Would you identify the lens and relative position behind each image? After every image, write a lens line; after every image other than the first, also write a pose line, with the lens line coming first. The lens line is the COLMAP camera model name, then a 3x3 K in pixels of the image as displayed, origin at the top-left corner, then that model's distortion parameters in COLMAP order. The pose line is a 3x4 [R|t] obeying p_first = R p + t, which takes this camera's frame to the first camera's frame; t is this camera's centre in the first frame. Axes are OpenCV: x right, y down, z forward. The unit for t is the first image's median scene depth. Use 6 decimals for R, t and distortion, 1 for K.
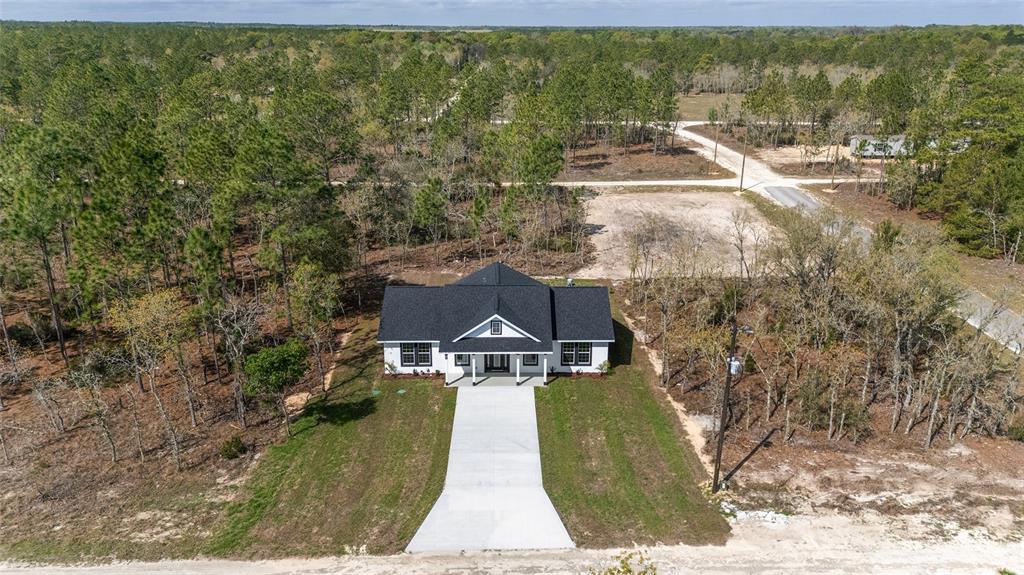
lens RADIAL K [[764.8, 0, 513.6], [0, 764.8, 294.4], [0, 0, 1]] dist [0.065540, -0.063656]
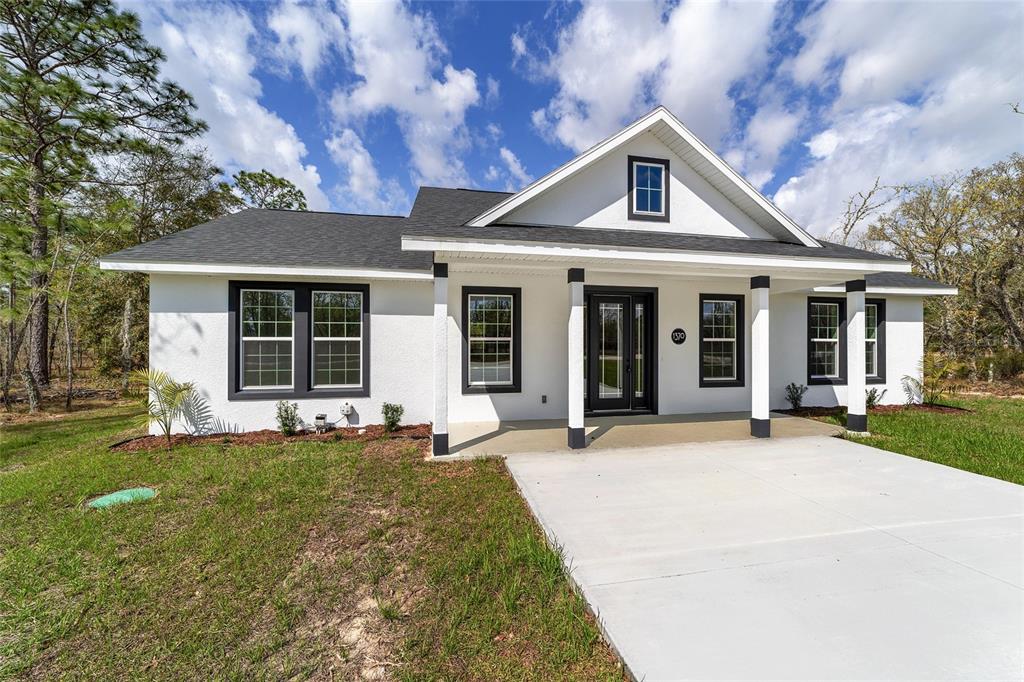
lens RADIAL K [[388.2, 0, 506.4], [0, 388.2, 344.2], [0, 0, 1]] dist [-0.012990, 0.004022]
pose [[0.984473, -0.004127, 0.175487, -0.085110], [0.063659, 0.940060, -0.335015, 0.122612], [-0.163586, 0.340985, 0.925726, 0.874001]]
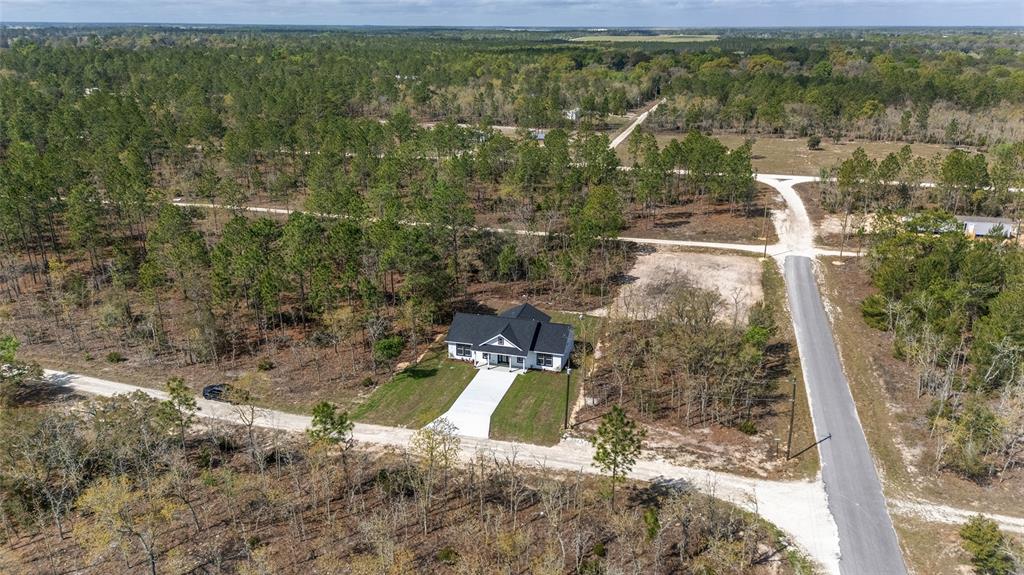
lens RADIAL K [[764.8, 0, 506.5], [0, 764.8, 286.0], [0, 0, 1]] dist [0.065540, -0.063656]
pose [[0.957470, 0.092388, -0.273340, 0.487591], [-0.094819, 0.995485, 0.004333, -0.100545], [0.272506, 0.021769, 0.961908, -0.830678]]
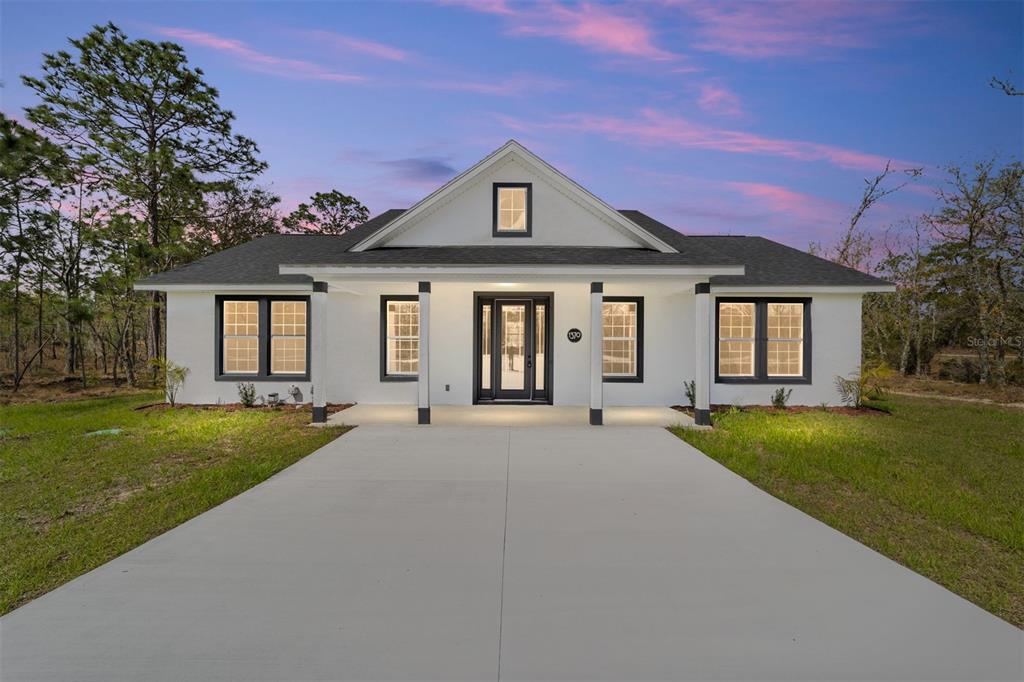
lens RADIAL K [[388.2, 0, 506.4], [0, 388.2, 338.4], [0, 0, 1]] dist [-0.012990, 0.004022]
pose [[0.999646, 0.000910, -0.026602, -0.020281], [-0.010129, 0.937223, -0.348582, 0.132941], [0.024615, 0.348728, 0.936901, 0.845900]]
